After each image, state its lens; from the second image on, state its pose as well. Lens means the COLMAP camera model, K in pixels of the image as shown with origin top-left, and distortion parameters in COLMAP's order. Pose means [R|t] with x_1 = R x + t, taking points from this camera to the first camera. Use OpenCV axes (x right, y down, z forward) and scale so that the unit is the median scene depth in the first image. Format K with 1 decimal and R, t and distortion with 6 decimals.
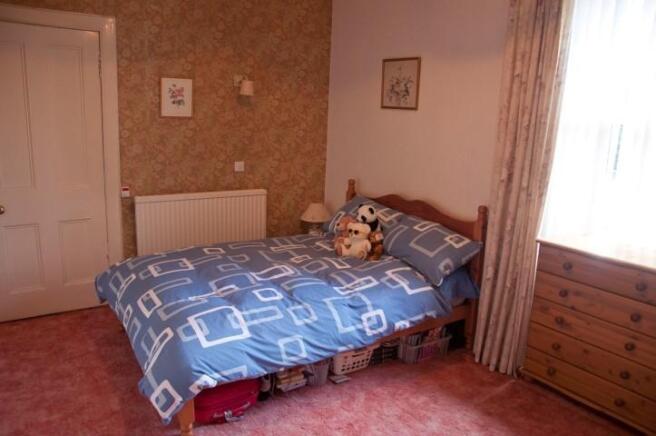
lens RADIAL K [[522.6, 0, 323.8], [0, 522.6, 216.6], [0, 0, 1]] dist [-0.112206, 0.057116]
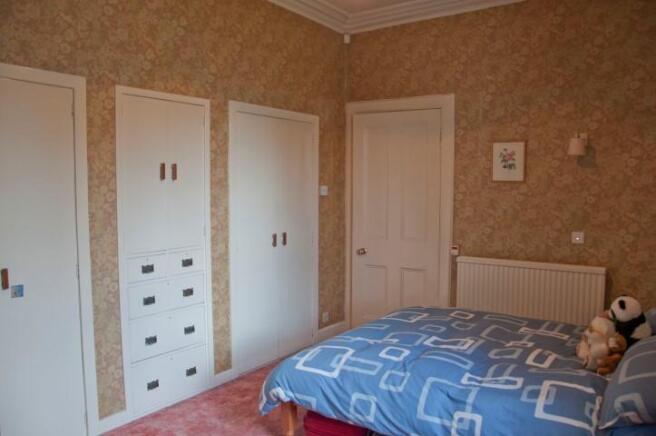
lens RADIAL K [[522.6, 0, 322.1], [0, 522.6, 220.7], [0, 0, 1]] dist [-0.112206, 0.057116]
pose [[0.372731, 0.037286, -0.927190, 0.574786], [-0.171820, 0.984687, -0.029474, -0.033615], [0.911893, 0.170296, 0.373430, 0.373833]]
